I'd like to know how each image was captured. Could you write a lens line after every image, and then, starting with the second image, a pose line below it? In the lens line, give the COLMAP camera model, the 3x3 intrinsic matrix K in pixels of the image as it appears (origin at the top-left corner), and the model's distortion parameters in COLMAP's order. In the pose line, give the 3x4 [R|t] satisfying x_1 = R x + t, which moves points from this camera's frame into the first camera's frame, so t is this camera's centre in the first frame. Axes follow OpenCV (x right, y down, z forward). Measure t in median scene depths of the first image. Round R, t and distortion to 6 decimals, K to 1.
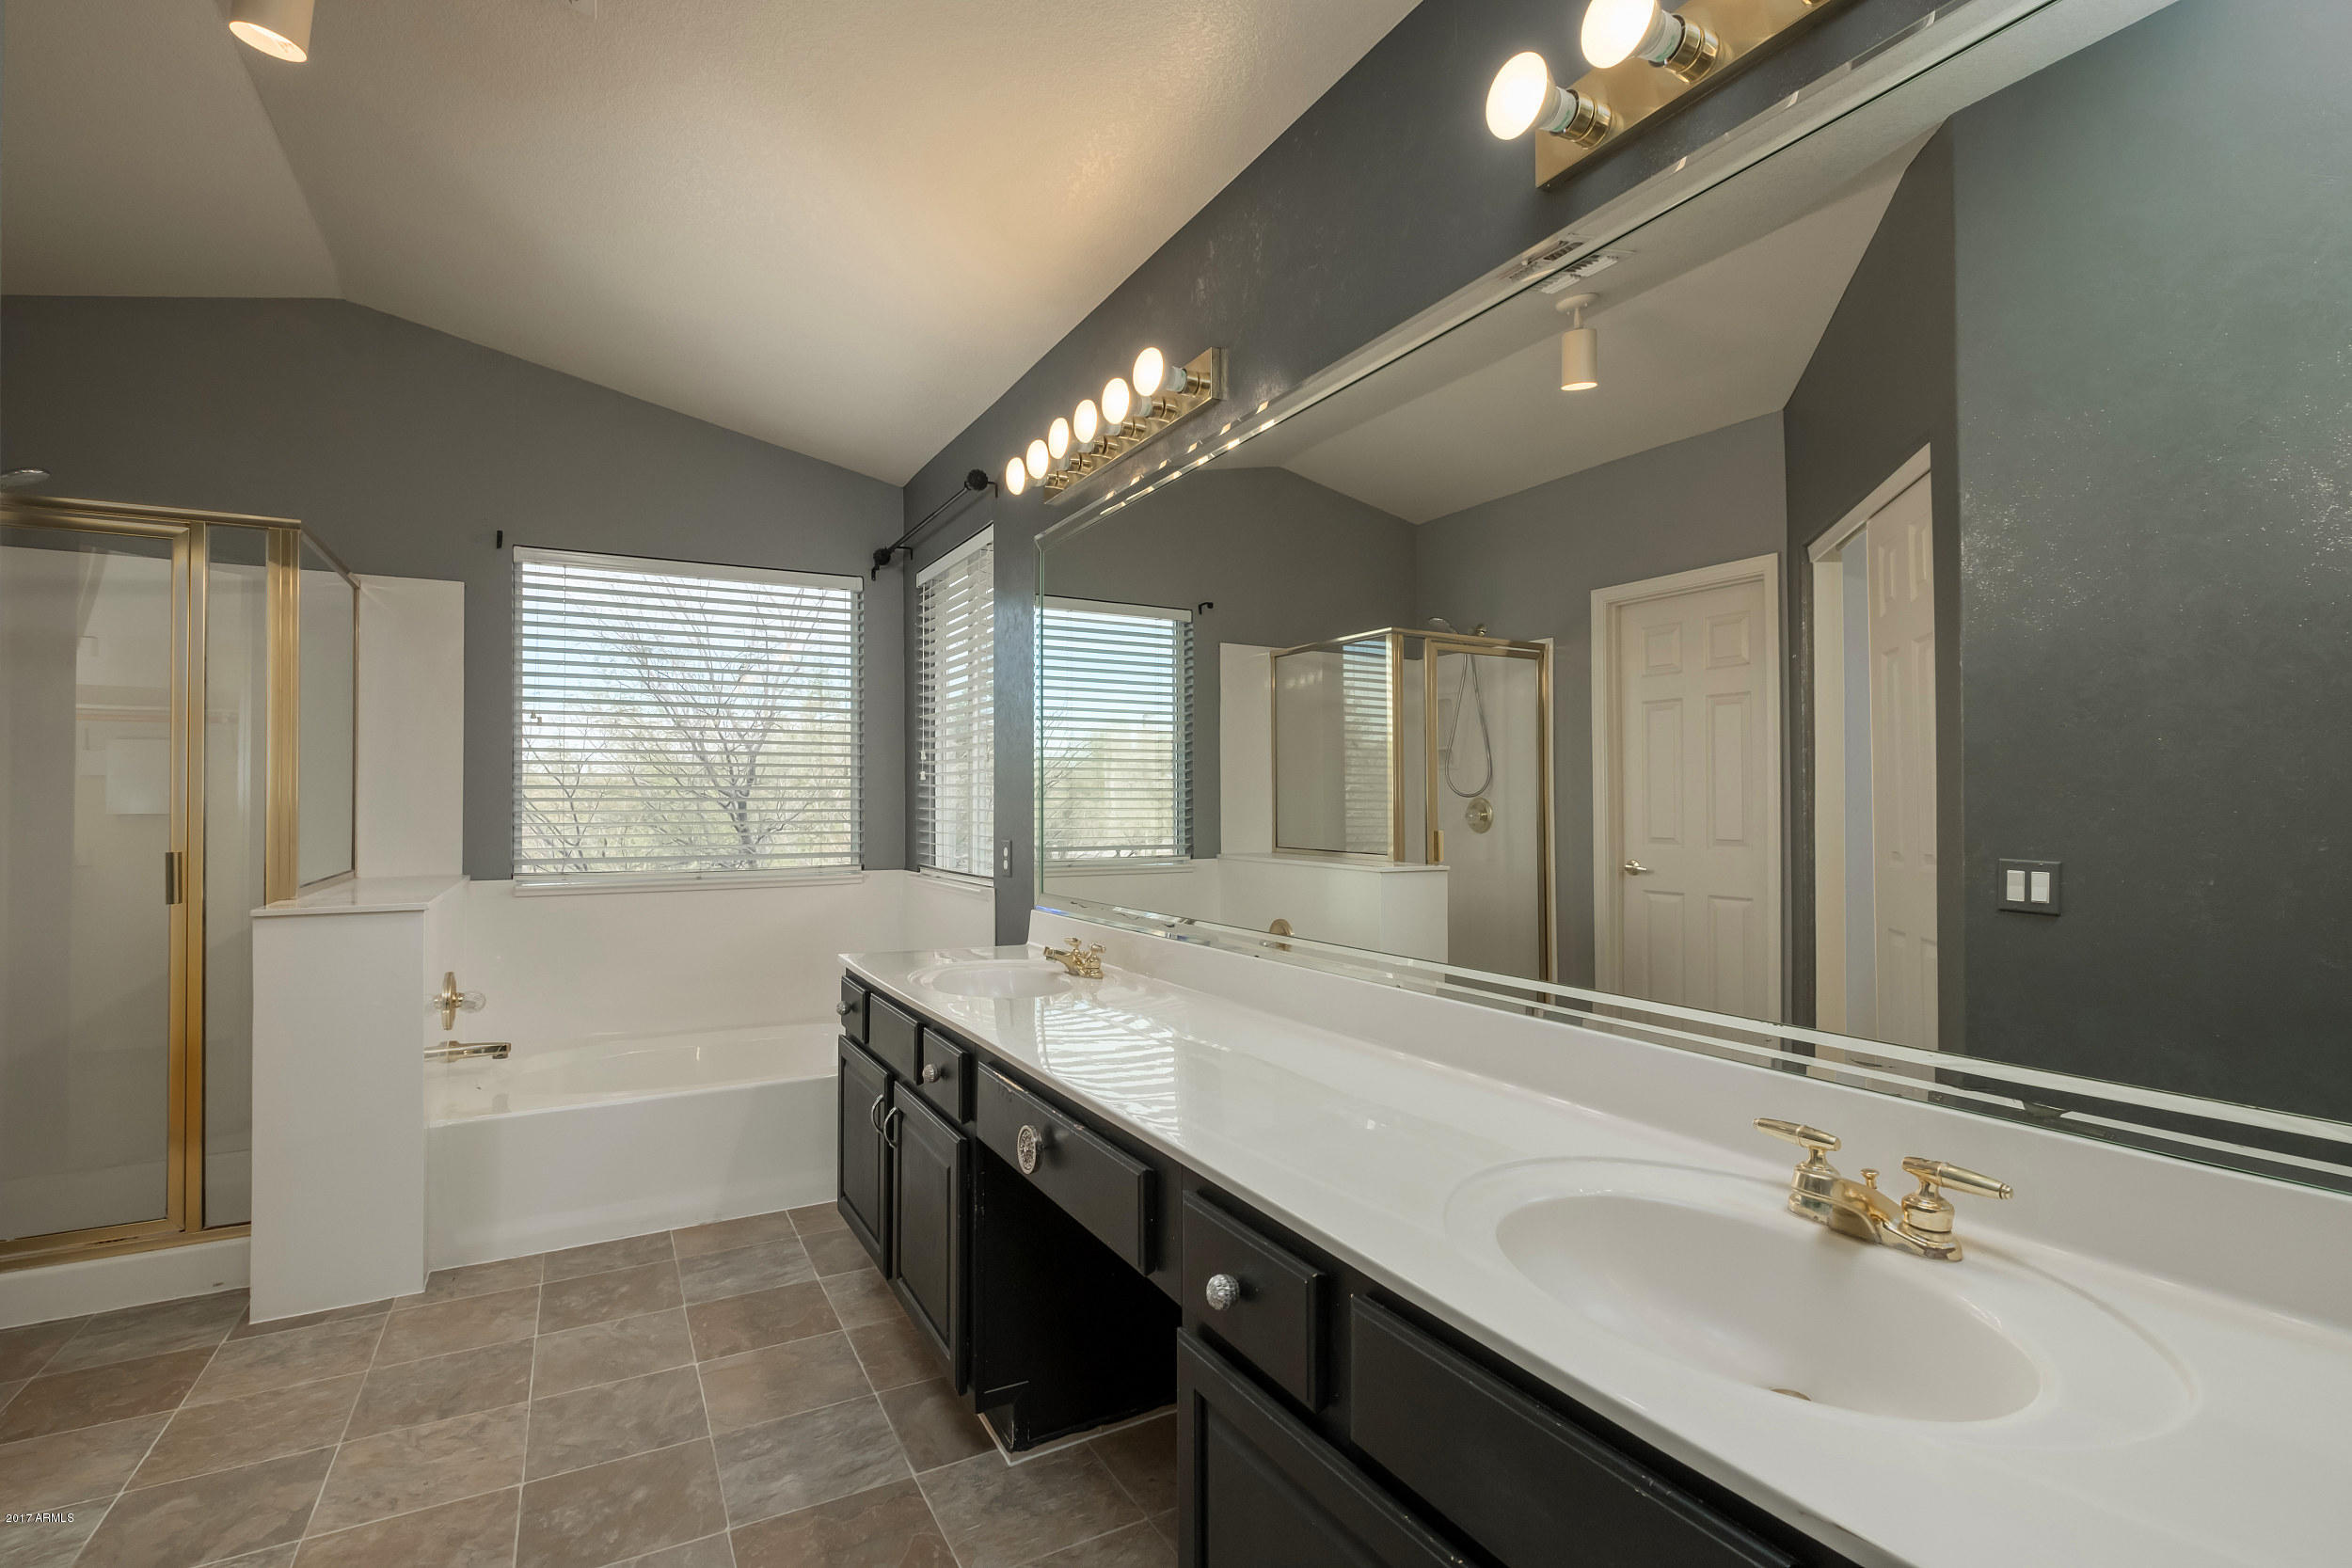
lens RADIAL K [[1105.8, 0, 1175.3], [0, 1105.8, 782.2], [0, 0, 1]] dist [0.001140, -0.000194]
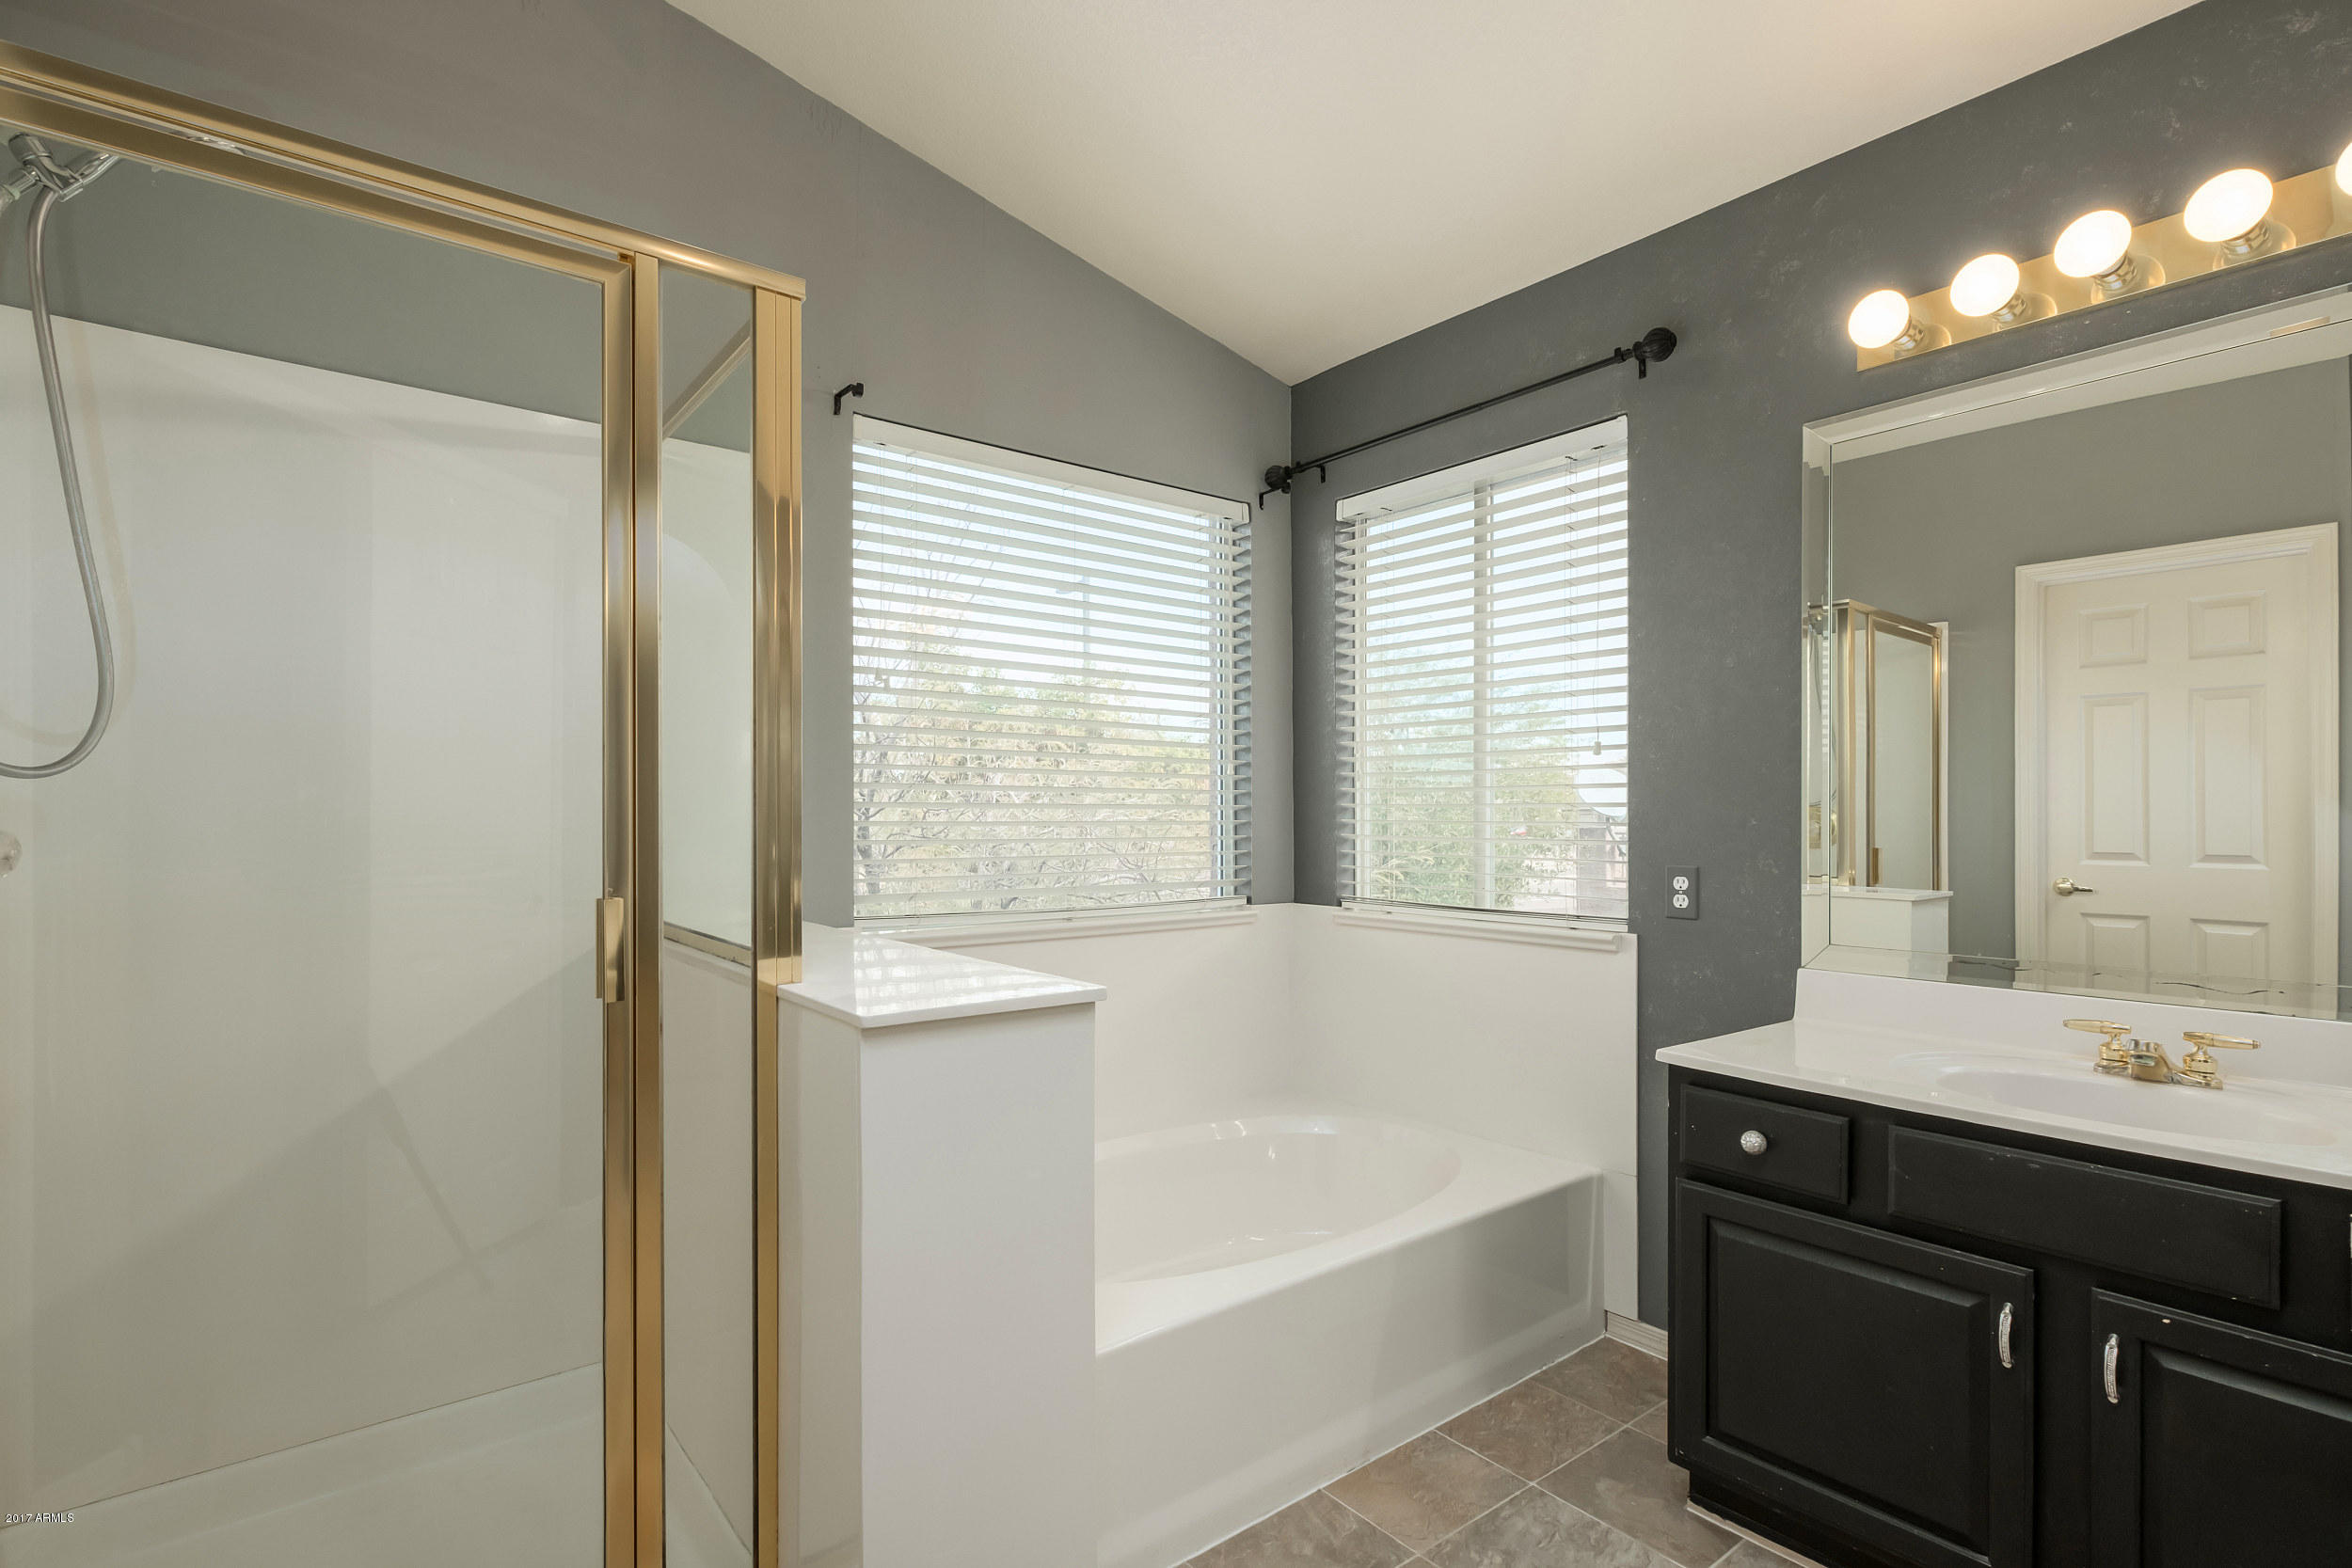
lens RADIAL K [[1105.8, 0, 1176.5], [0, 1105.8, 810.4], [0, 0, 1]] dist [0.001140, -0.000194]
pose [[0.985317, 0.002772, 0.170715, -0.463148], [-0.006030, 0.999809, 0.018569, 0.005103], [-0.170631, -0.019326, 0.985146, 0.286845]]
